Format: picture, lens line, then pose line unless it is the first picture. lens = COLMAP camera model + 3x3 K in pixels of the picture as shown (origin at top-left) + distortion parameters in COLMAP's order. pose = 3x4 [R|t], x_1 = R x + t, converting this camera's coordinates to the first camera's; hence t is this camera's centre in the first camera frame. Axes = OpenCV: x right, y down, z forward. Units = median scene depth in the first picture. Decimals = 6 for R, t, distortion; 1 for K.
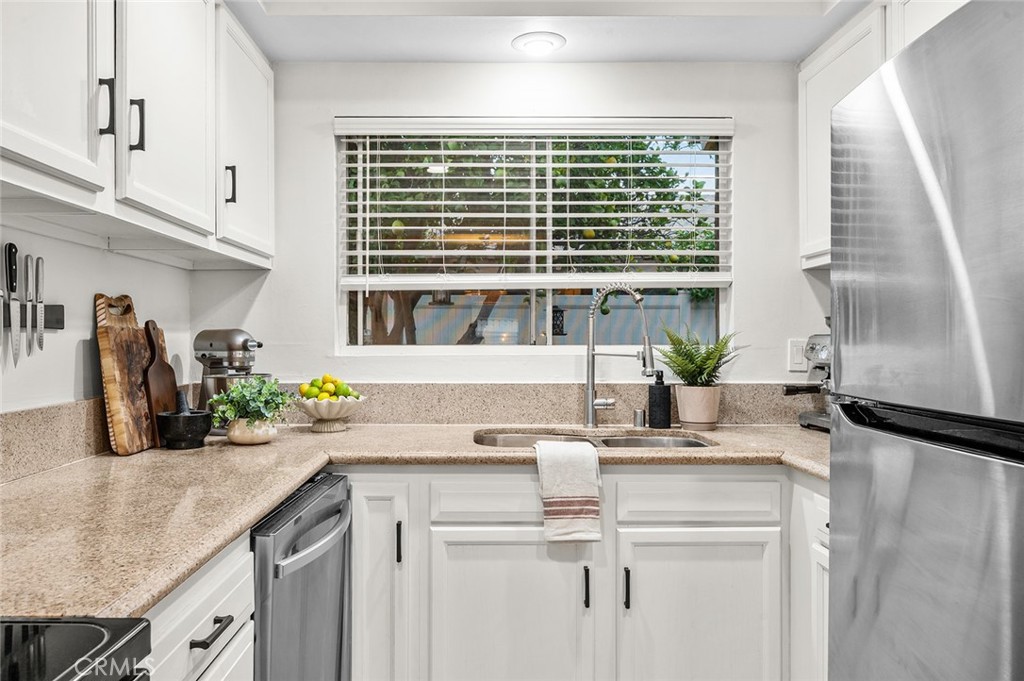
lens RADIAL K [[727.4, 0, 472.7], [0, 727.4, 341.0], [0, 0, 1]] dist [0.005038, -0.002170]
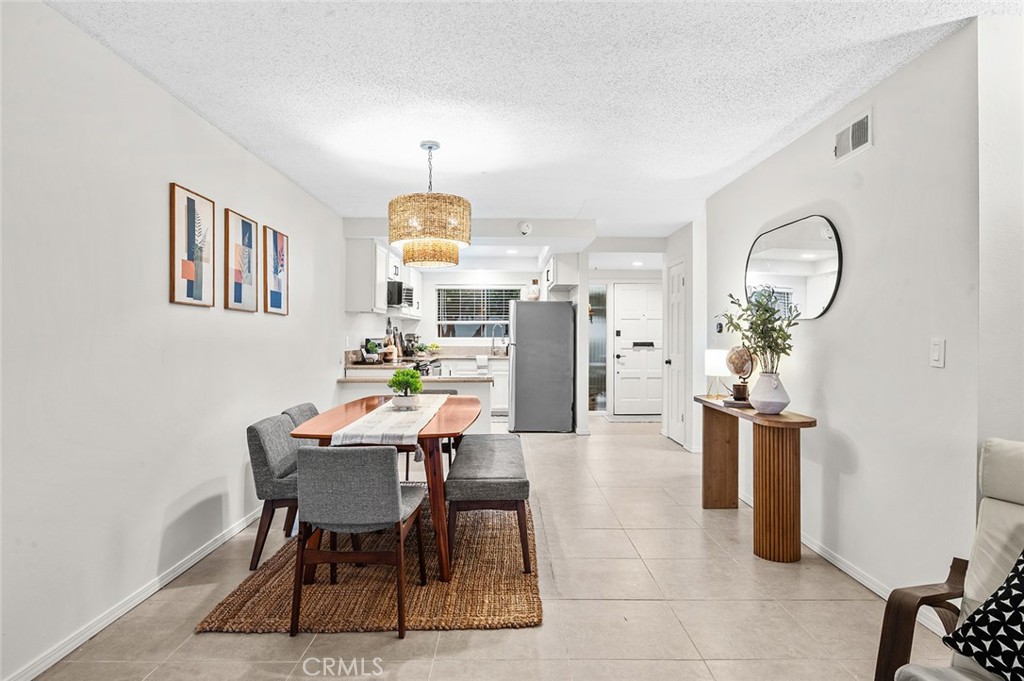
lens RADIAL K [[588.5, 0, 517.6], [0, 588.5, 334.0], [0, 0, 1]] dist [0.010823, 0.001841]
pose [[0.999779, 0.003853, 0.020644, 0.256289], [-0.003704, 0.999967, -0.007235, 0.011716], [-0.020672, 0.007157, 0.999761, -2.824381]]
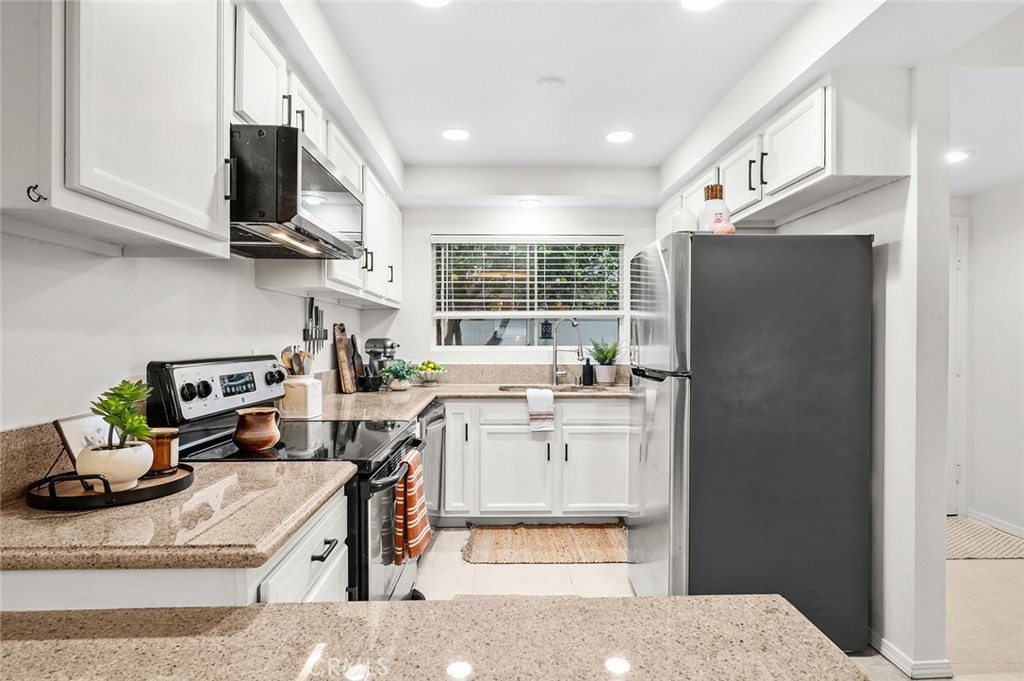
lens RADIAL K [[551.4, 0, 507.9], [0, 551.4, 342.6], [0, 0, 1]] dist [-0.001530, -0.000883]
pose [[0.999742, 0.000823, 0.022699, -0.009230], [-0.000908, 0.999993, 0.003732, -0.010409], [-0.022696, -0.003752, 0.999735, -0.625949]]
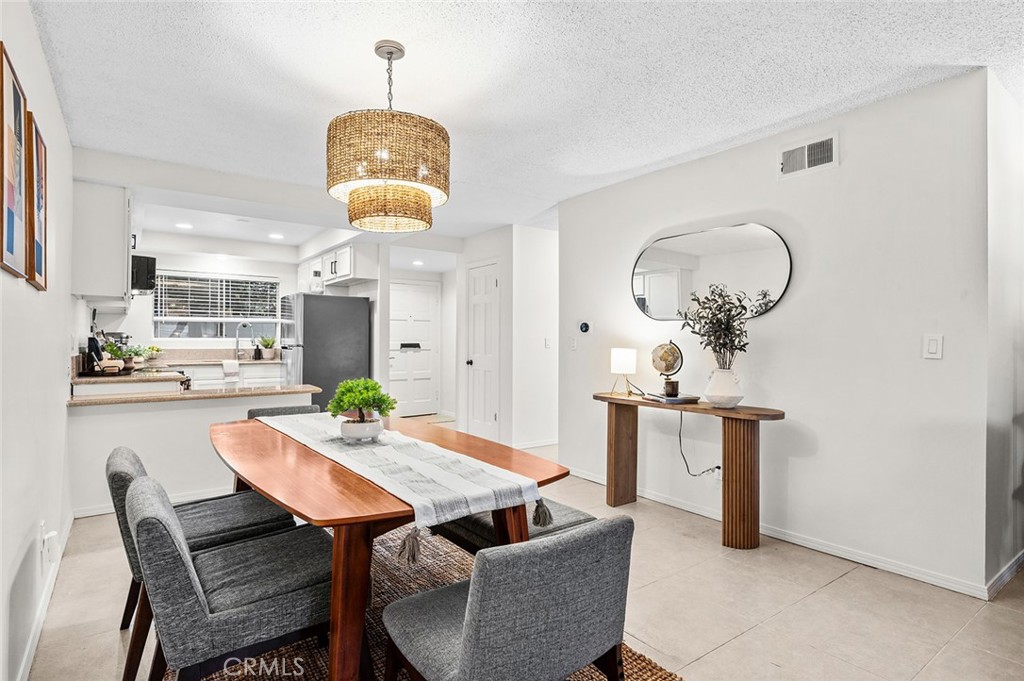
lens RADIAL K [[527.2, 0, 515.2], [0, 527.2, 342.5], [0, 0, 1]] dist [0.001641, 0.000100]
pose [[0.802759, 0.002253, 0.596299, -0.327174], [-0.002585, 0.999997, -0.000298, 0.027478], [-0.596298, -0.001302, 0.802762, -2.160982]]
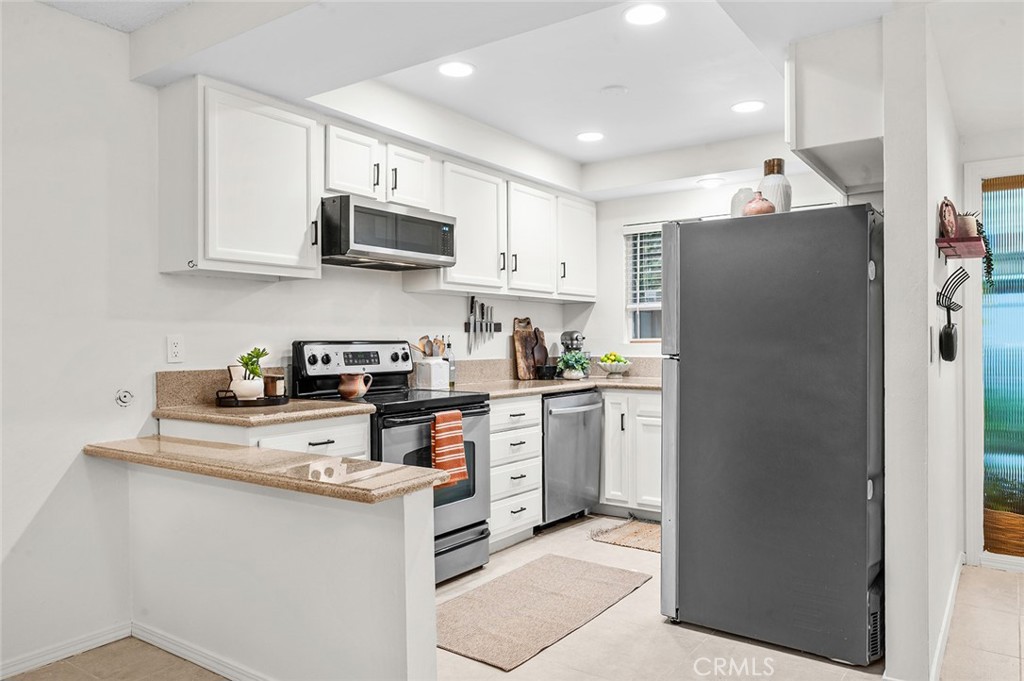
lens RADIAL K [[709.5, 0, 510.9], [0, 709.5, 343.0], [0, 0, 1]] dist [-0.008645, -0.000014]
pose [[0.816445, -0.001006, -0.577422, 0.774921], [0.001448, 0.999999, 0.000305, 0.019719], [0.577421, -0.001085, 0.816446, -0.888947]]
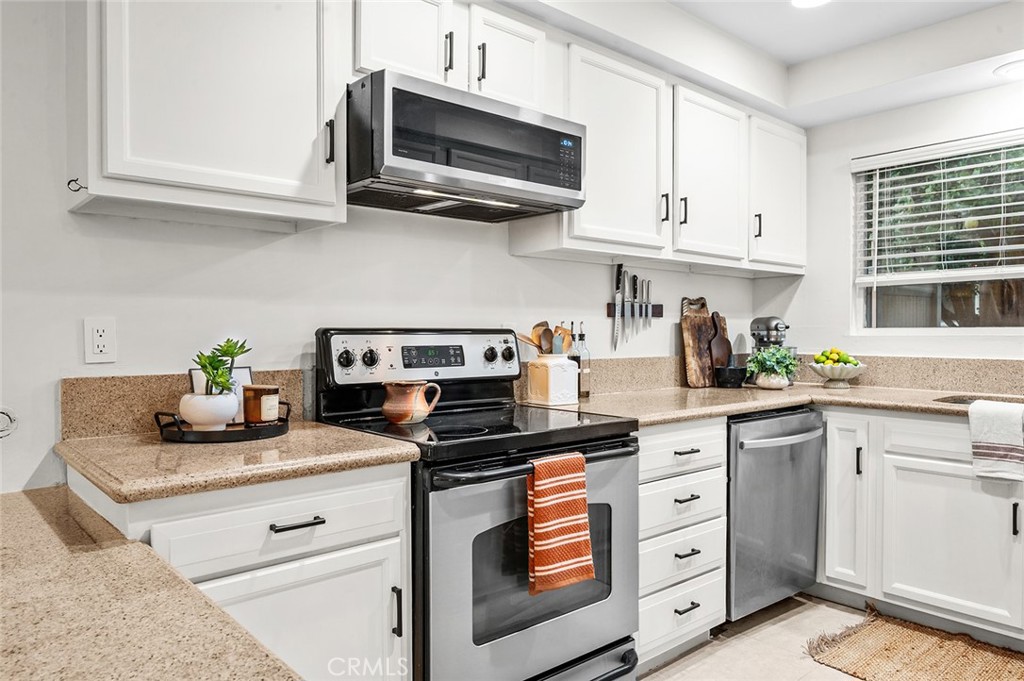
lens RADIAL K [[684.6, 0, 514.6], [0, 684.6, 341.6], [0, 0, 1]] dist [-0.000378, -0.002391]
pose [[0.660647, 0.011993, -0.750601, 0.397051], [-0.003979, 0.999914, 0.012475, 0.020465], [0.750686, -0.005255, 0.660638, -0.353390]]
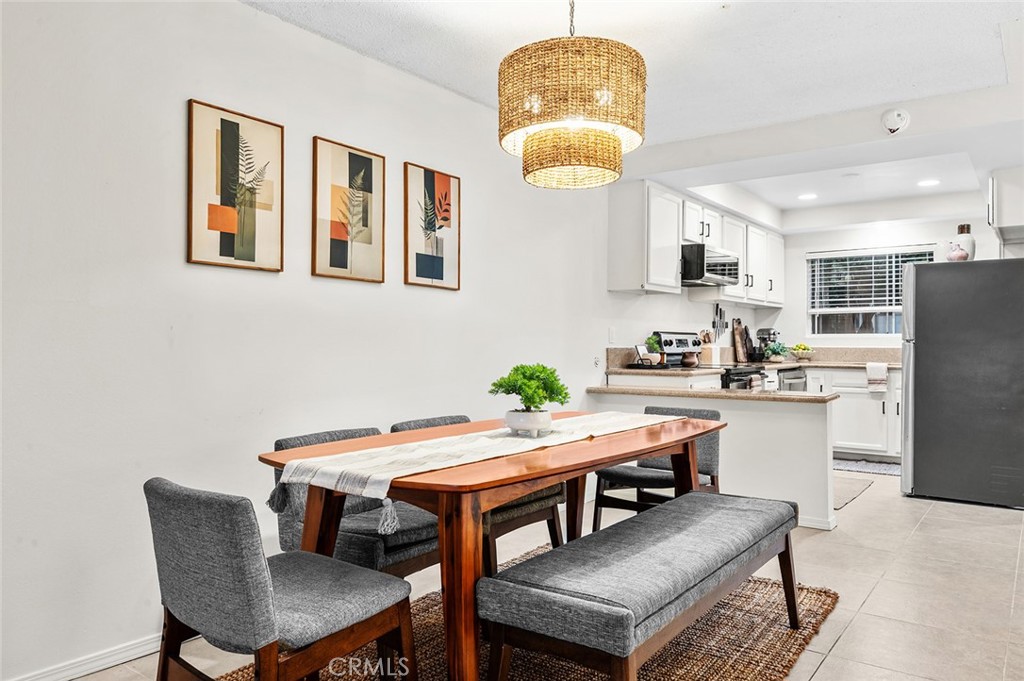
lens RADIAL K [[727.4, 0, 510.7], [0, 727.4, 343.3], [0, 0, 1]] dist [0.005038, -0.002170]
pose [[0.805980, 0.003131, -0.591934, 0.622425], [-0.006275, 0.999975, -0.003254, 0.065167], [0.591909, 0.006337, 0.805980, -2.177588]]
